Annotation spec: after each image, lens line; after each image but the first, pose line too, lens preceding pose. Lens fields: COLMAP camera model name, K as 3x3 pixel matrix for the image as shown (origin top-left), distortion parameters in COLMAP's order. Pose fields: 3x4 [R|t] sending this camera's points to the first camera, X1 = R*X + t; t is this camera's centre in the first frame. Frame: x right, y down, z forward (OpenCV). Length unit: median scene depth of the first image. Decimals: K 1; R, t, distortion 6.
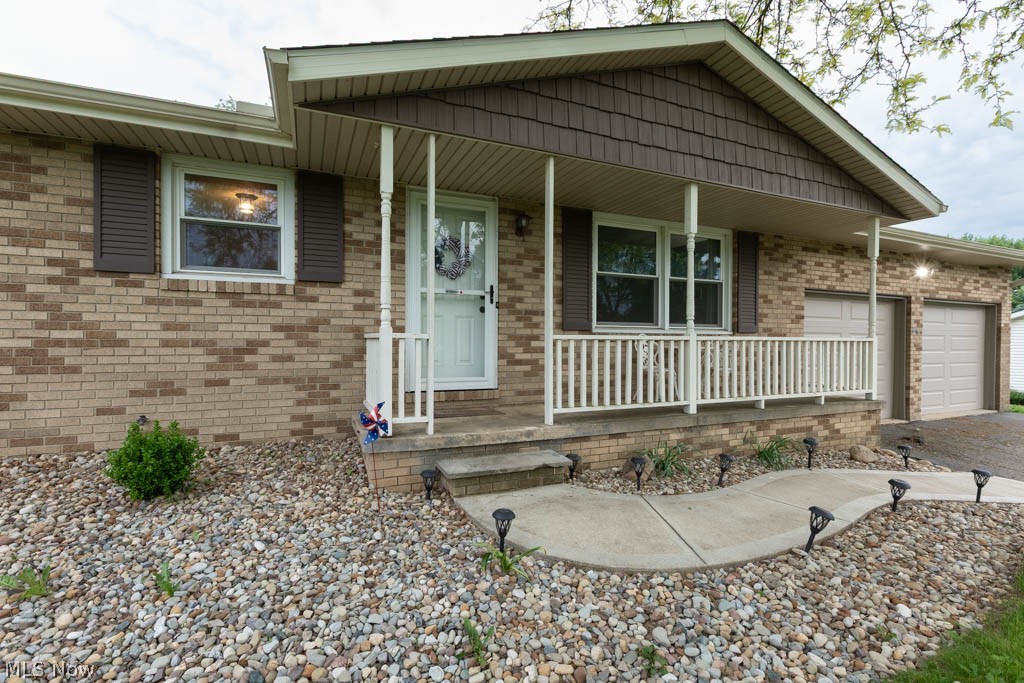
lens RADIAL K [[473.0, 0, 516.6], [0, 473.0, 344.8], [0, 0, 1]] dist [0.000221, 0.000218]
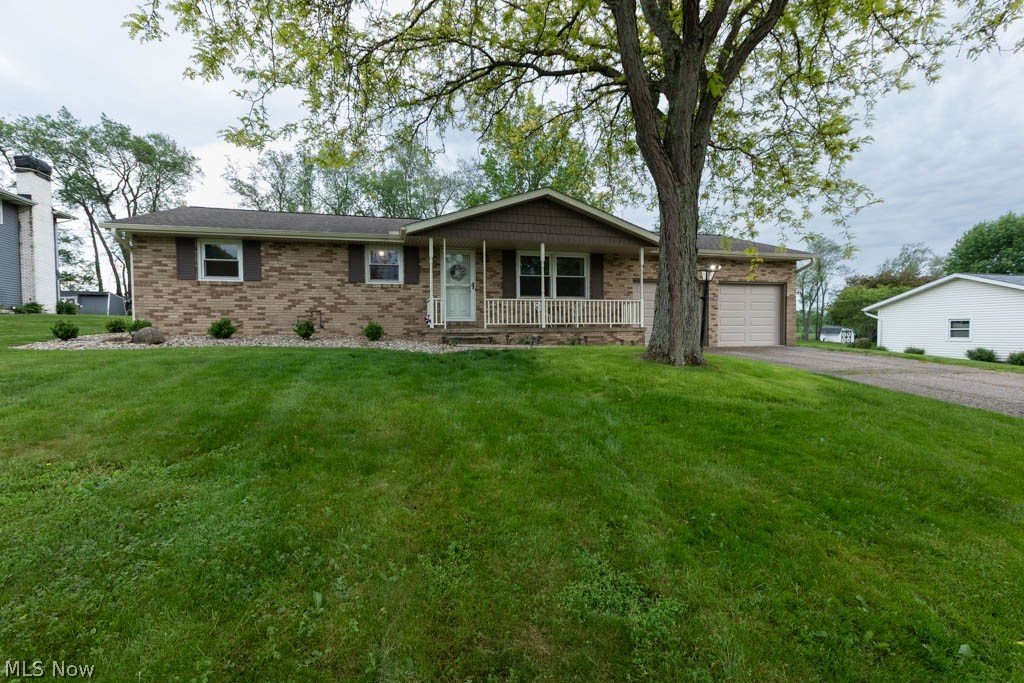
lens RADIAL K [[473.0, 0, 509.9], [0, 473.0, 342.8], [0, 0, 1]] dist [0.000221, 0.000218]
pose [[0.987346, -0.009679, -0.158282, 0.662193], [0.011671, 0.999864, 0.011662, 0.213942], [0.158148, -0.013362, 0.987325, -1.844896]]
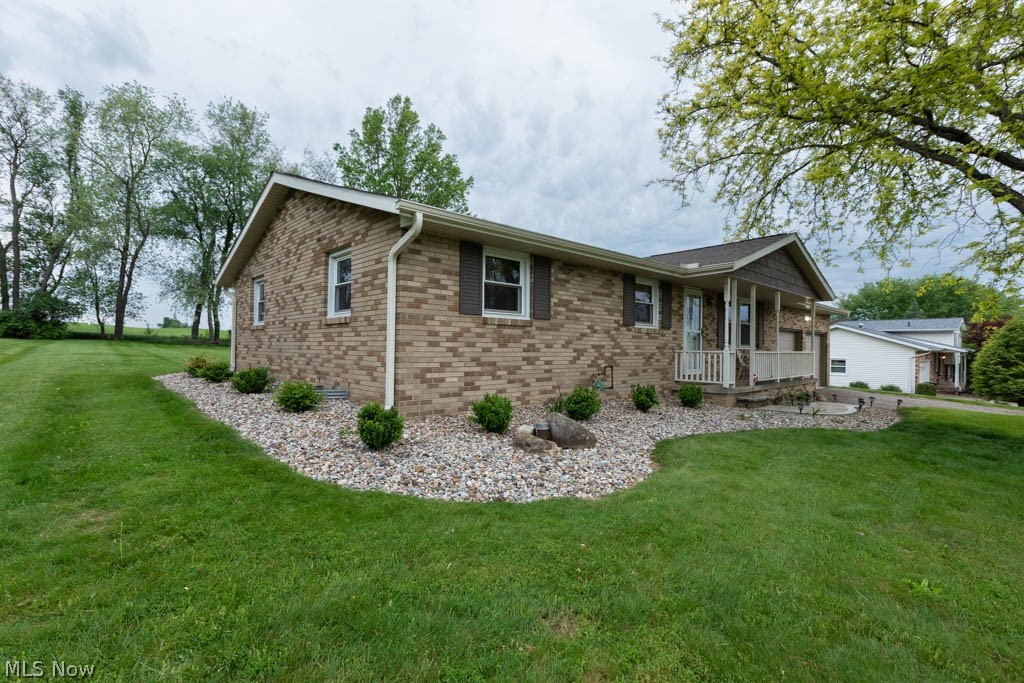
lens RADIAL K [[473.0, 0, 510.1], [0, 473.0, 341.2], [0, 0, 1]] dist [0.000221, 0.000218]
pose [[0.945567, 0.009968, 0.325276, -1.933386], [-0.003123, 0.999763, -0.021561, -0.013776], [-0.325413, 0.019371, 0.945373, -0.979968]]
